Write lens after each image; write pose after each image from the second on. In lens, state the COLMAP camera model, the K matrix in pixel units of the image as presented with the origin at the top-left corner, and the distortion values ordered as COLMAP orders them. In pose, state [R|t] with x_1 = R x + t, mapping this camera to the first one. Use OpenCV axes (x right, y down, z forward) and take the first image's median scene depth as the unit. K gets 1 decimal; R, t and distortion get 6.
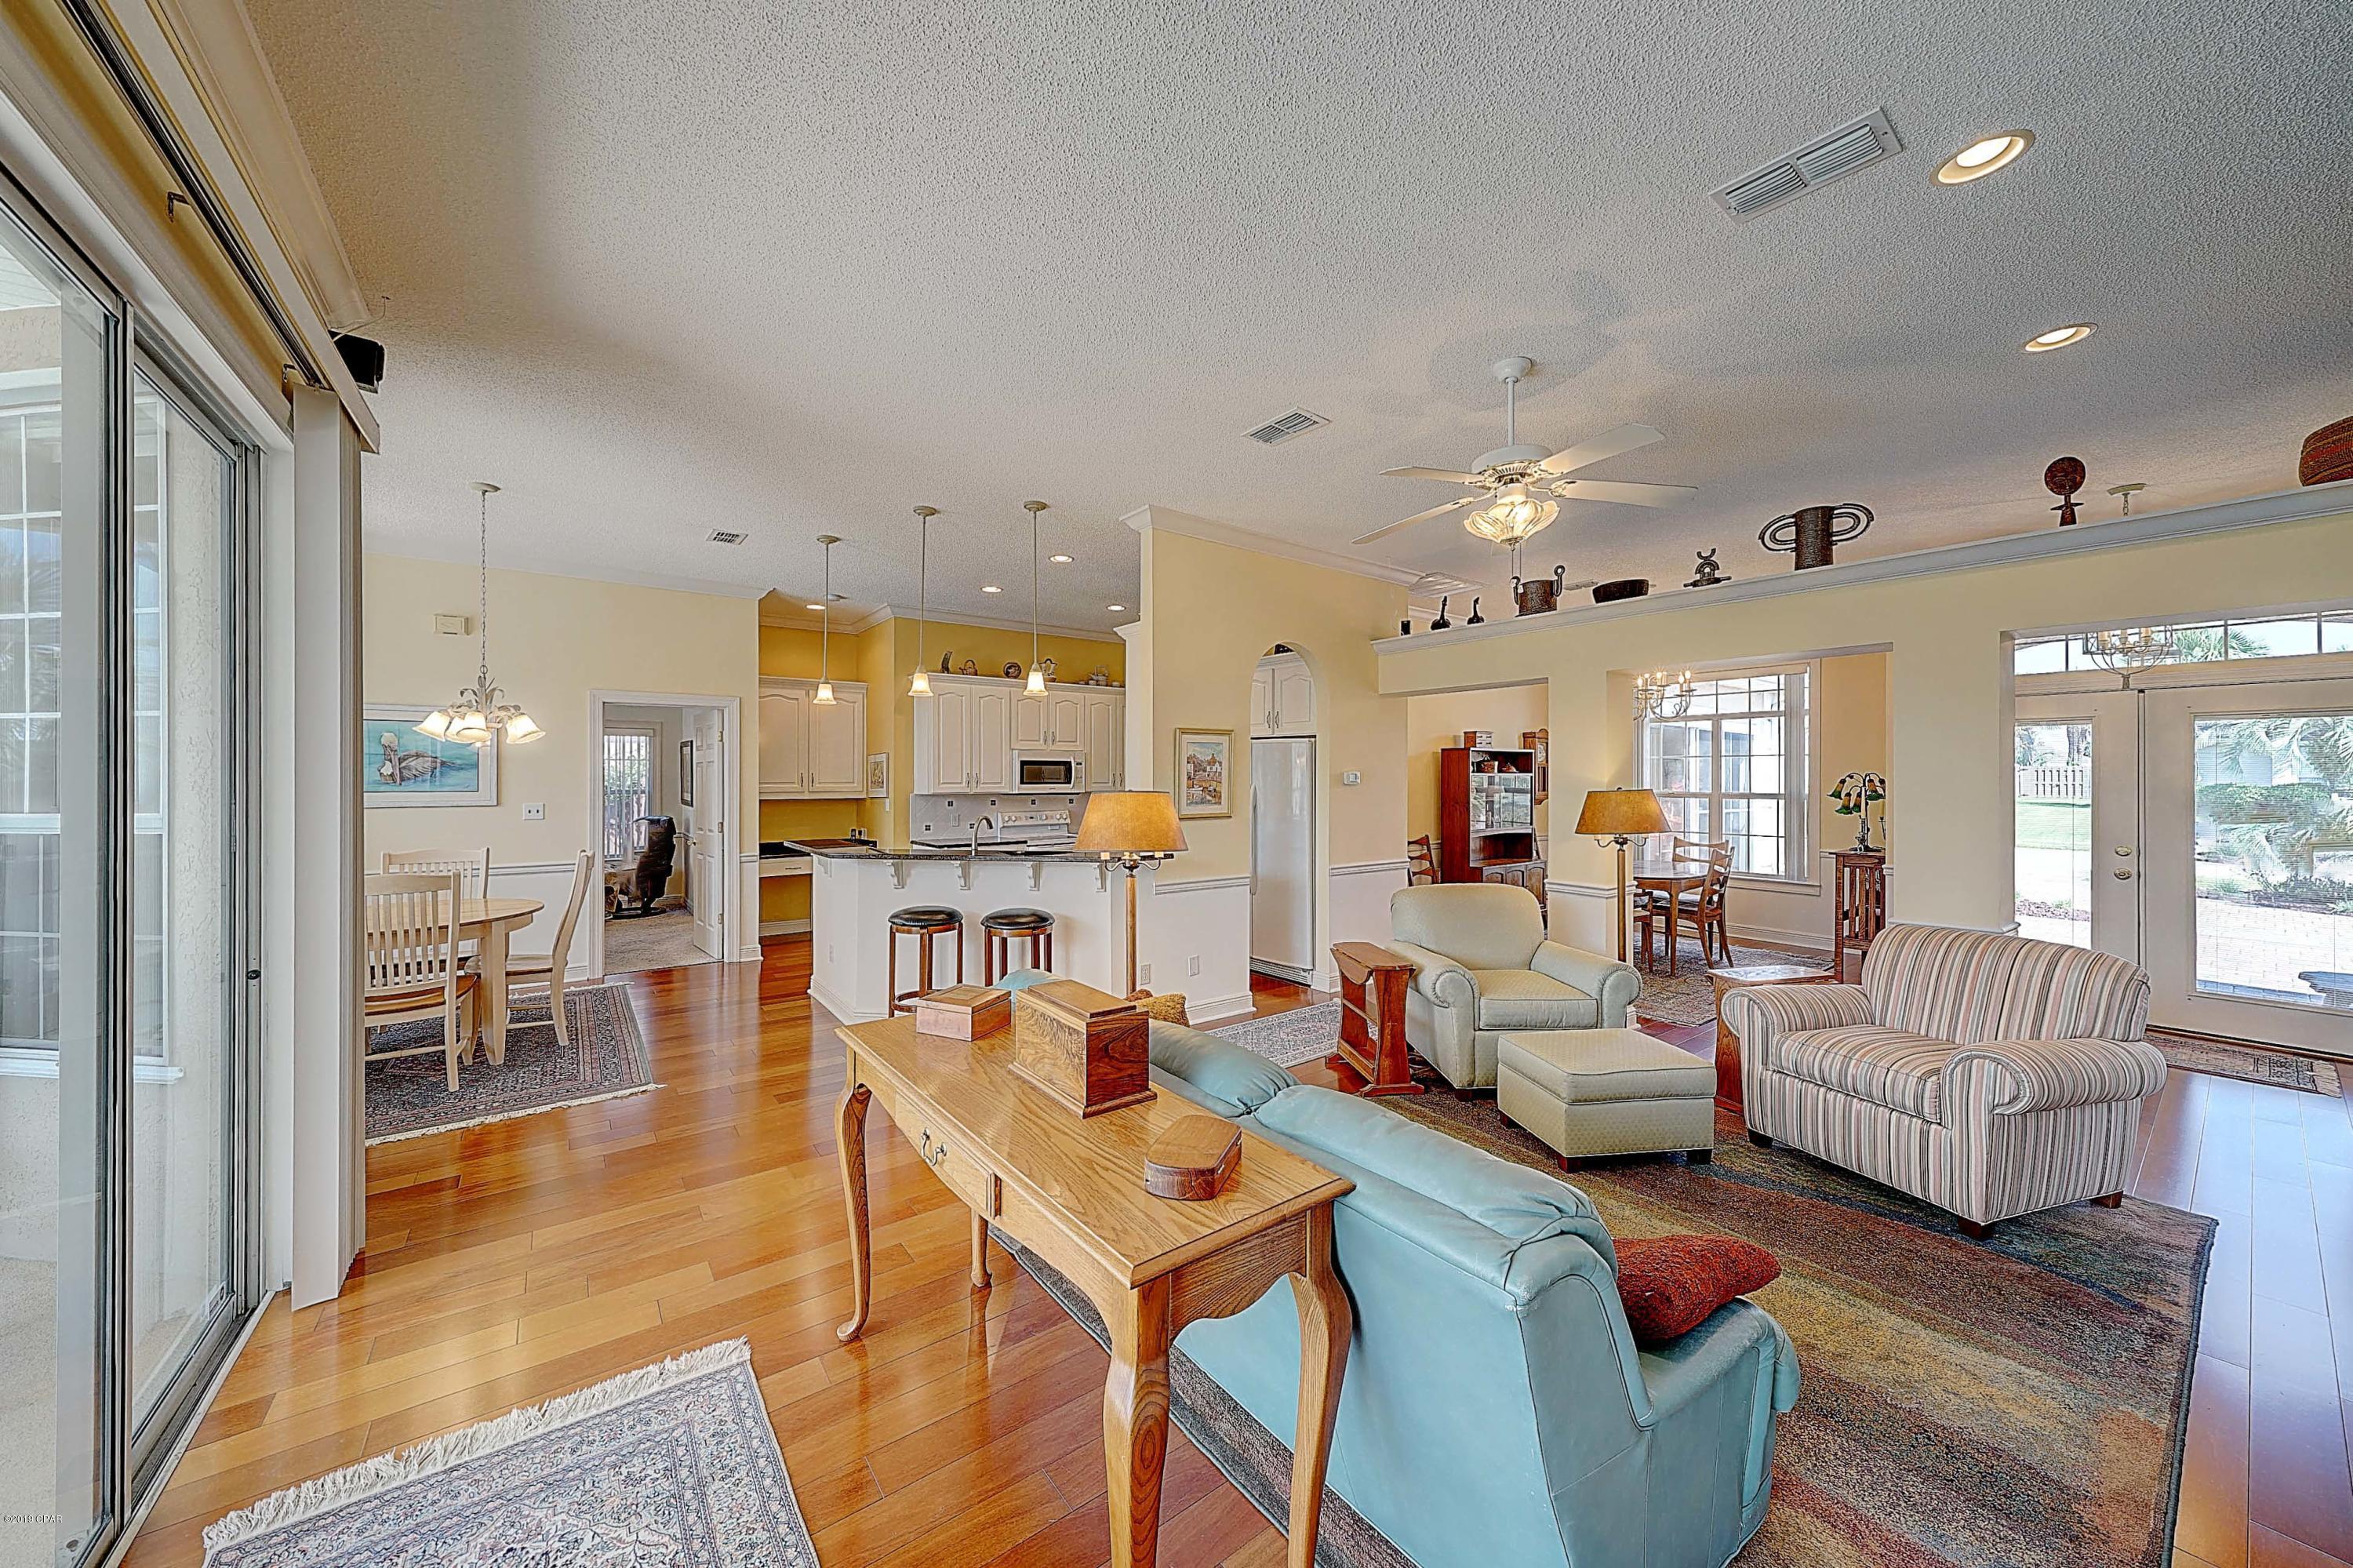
lens RADIAL K [[810.9, 0, 1154.8], [0, 810.9, 781.1], [0, 0, 1]] dist [0.004935, -0.000658]
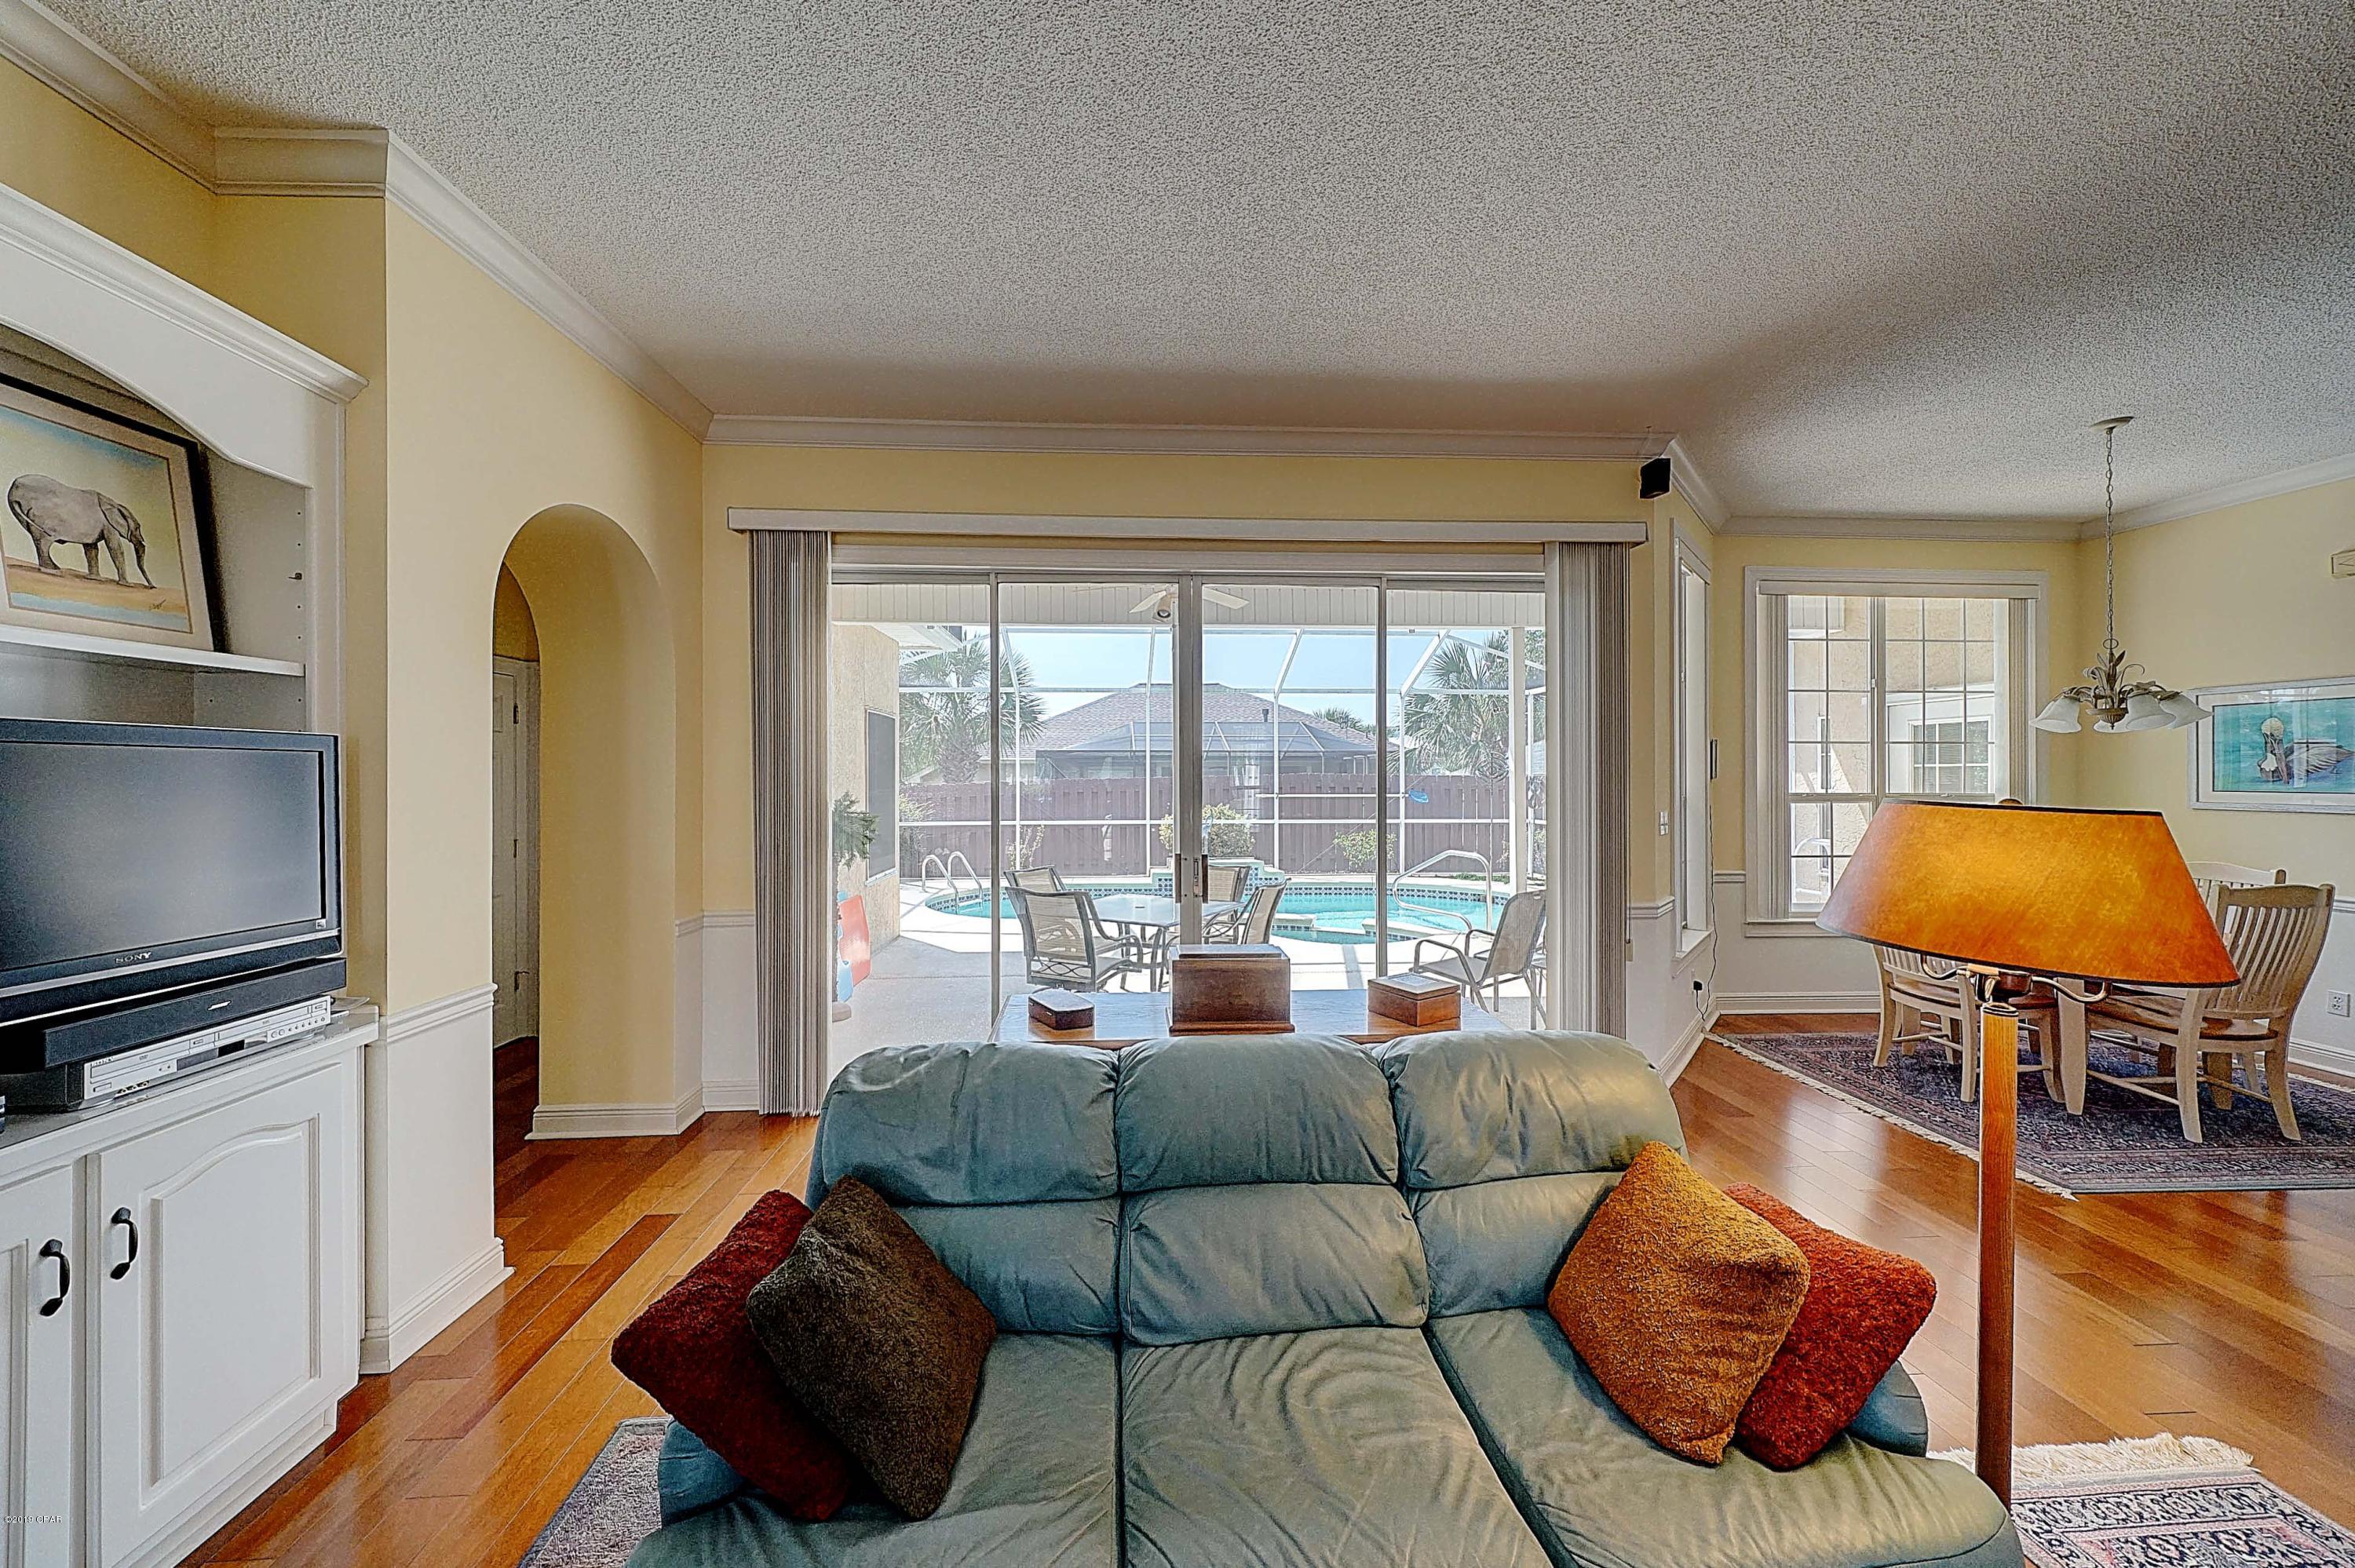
lens RADIAL K [[811.4, 0, 1155.5], [0, 811.4, 773.7], [0, 0, 1]] dist [0.004935, -0.000658]
pose [[-0.544235, -0.003454, -0.838926, 0.344393], [-0.005705, 0.999984, -0.000415, 0.001588], [0.838914, 0.004560, -0.544245, 0.541289]]
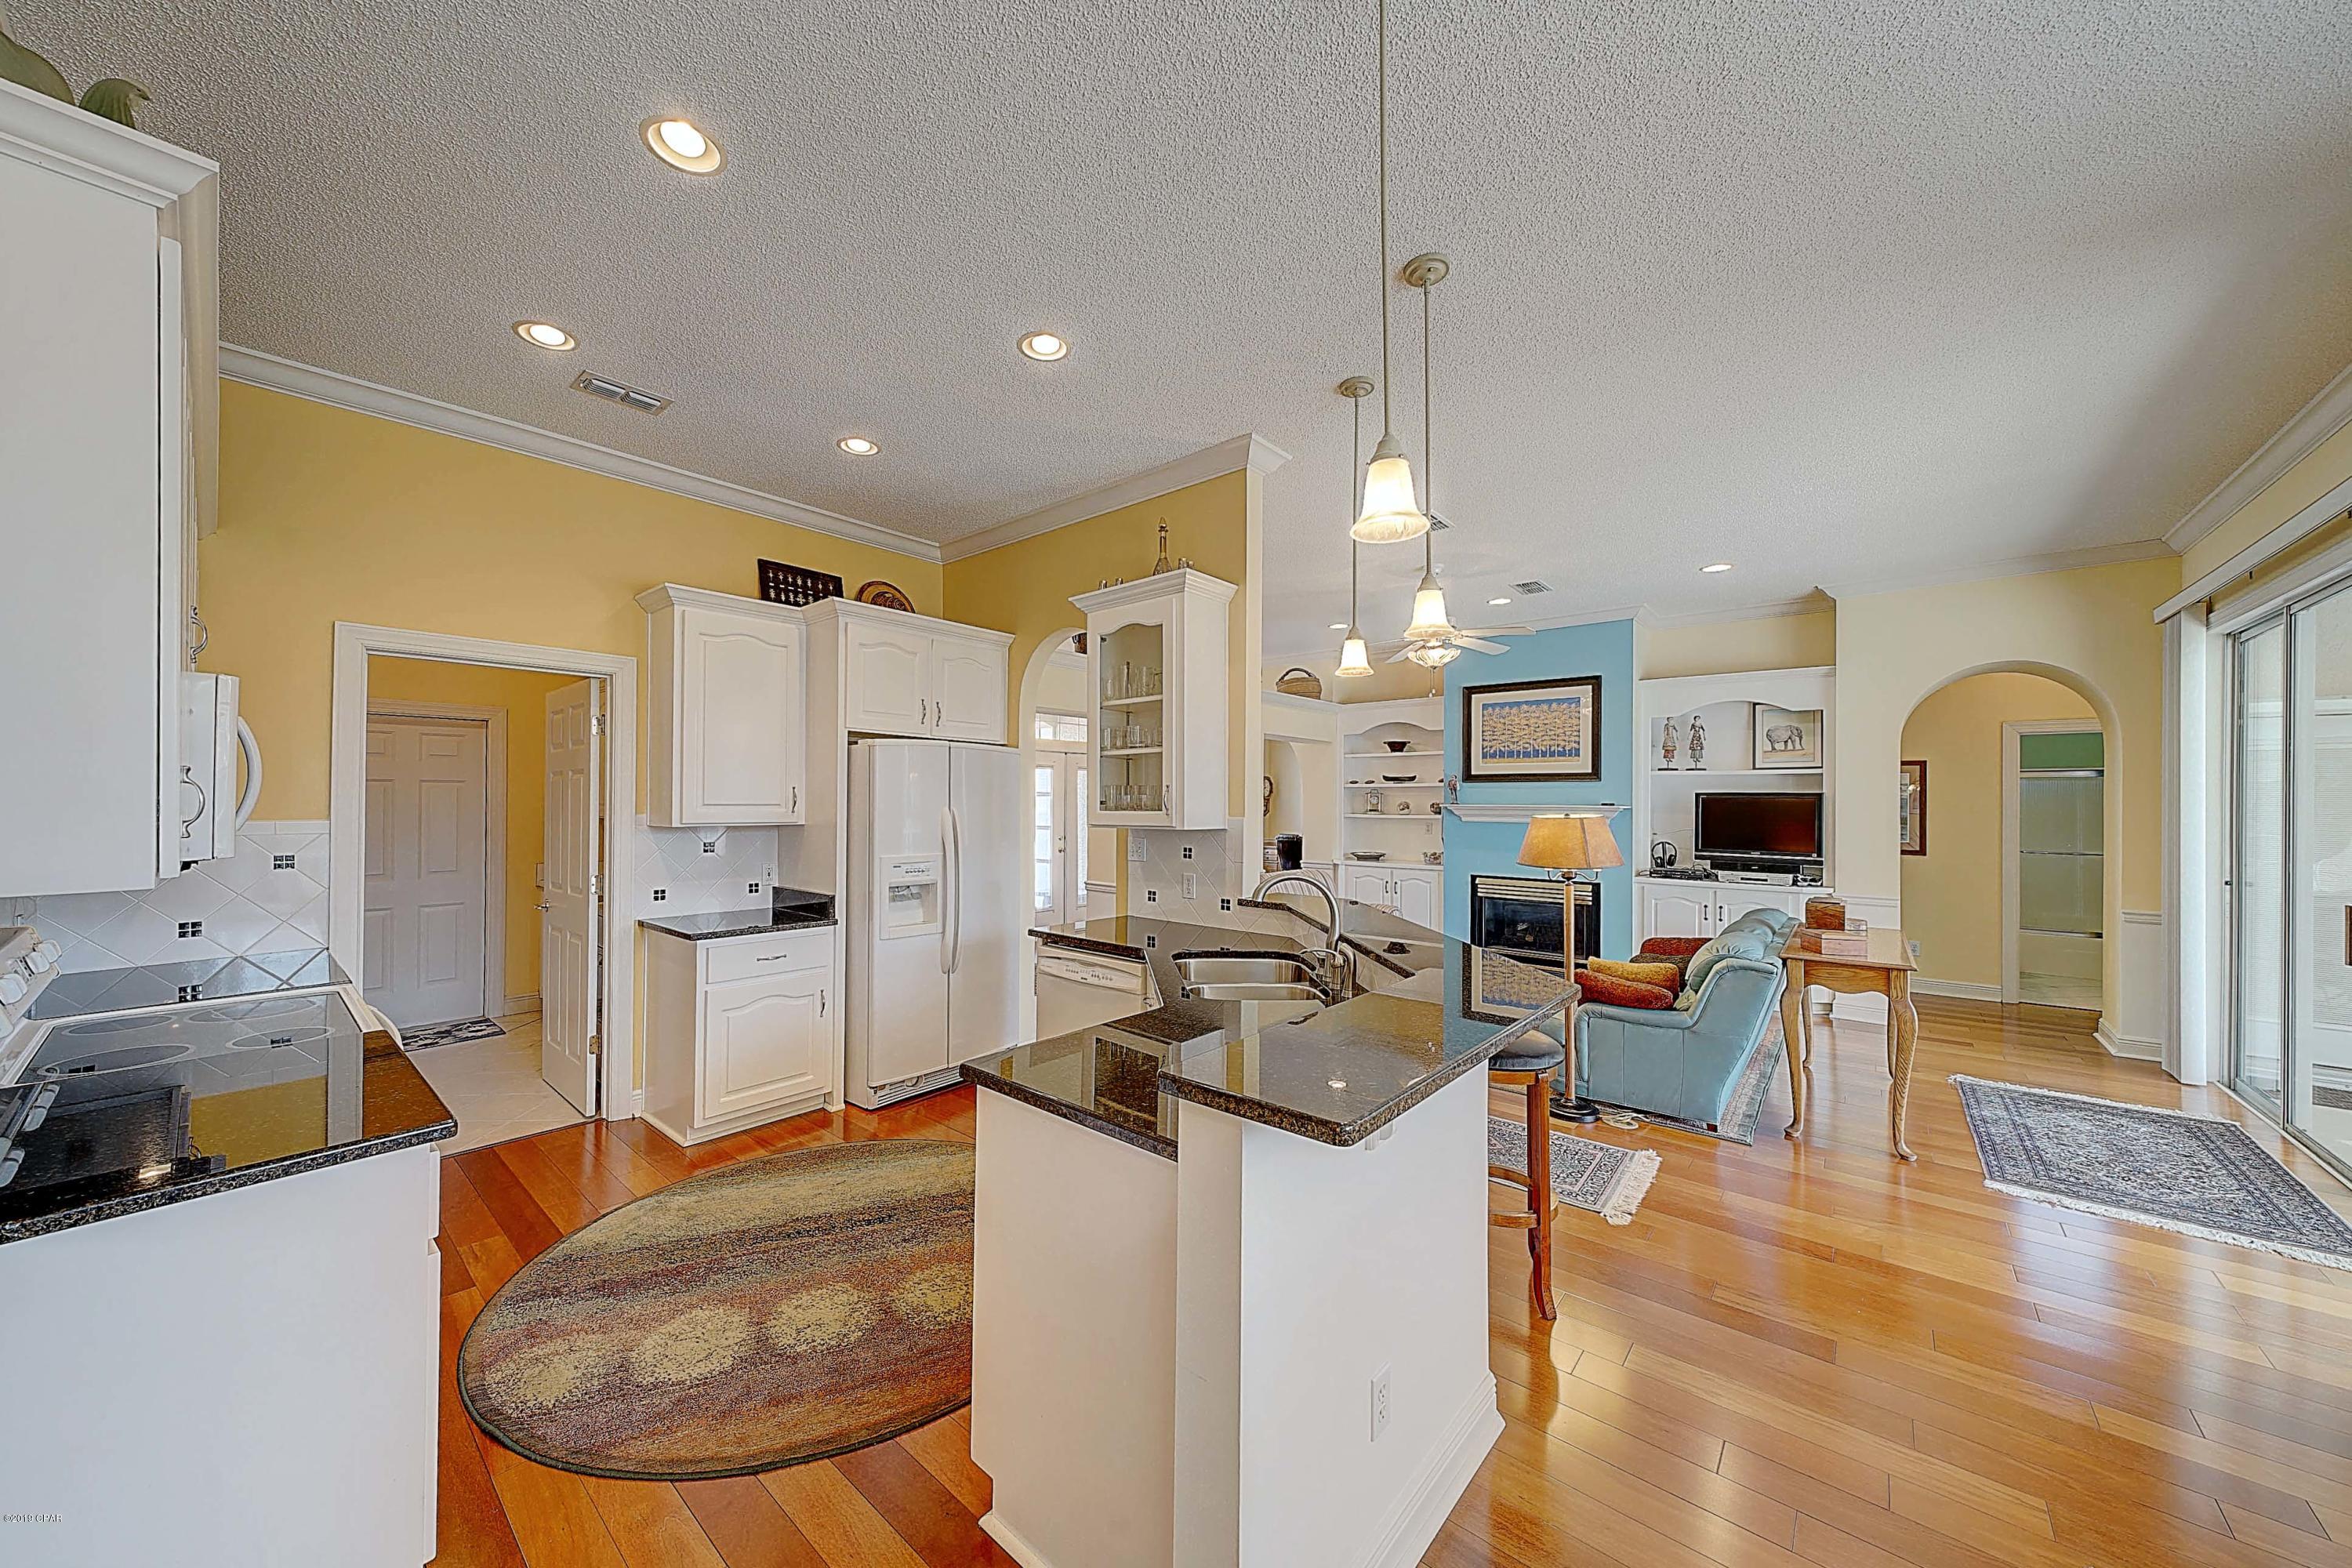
lens RADIAL K [[810.5, 0, 1156.2], [0, 810.5, 794.0], [0, 0, 1]] dist [0.004935, -0.000658]
pose [[-0.215923, 0.005608, 0.976394, -0.669128], [-0.000797, 0.999982, -0.005920, -0.004545], [-0.976410, -0.002056, -0.215915, 1.154589]]
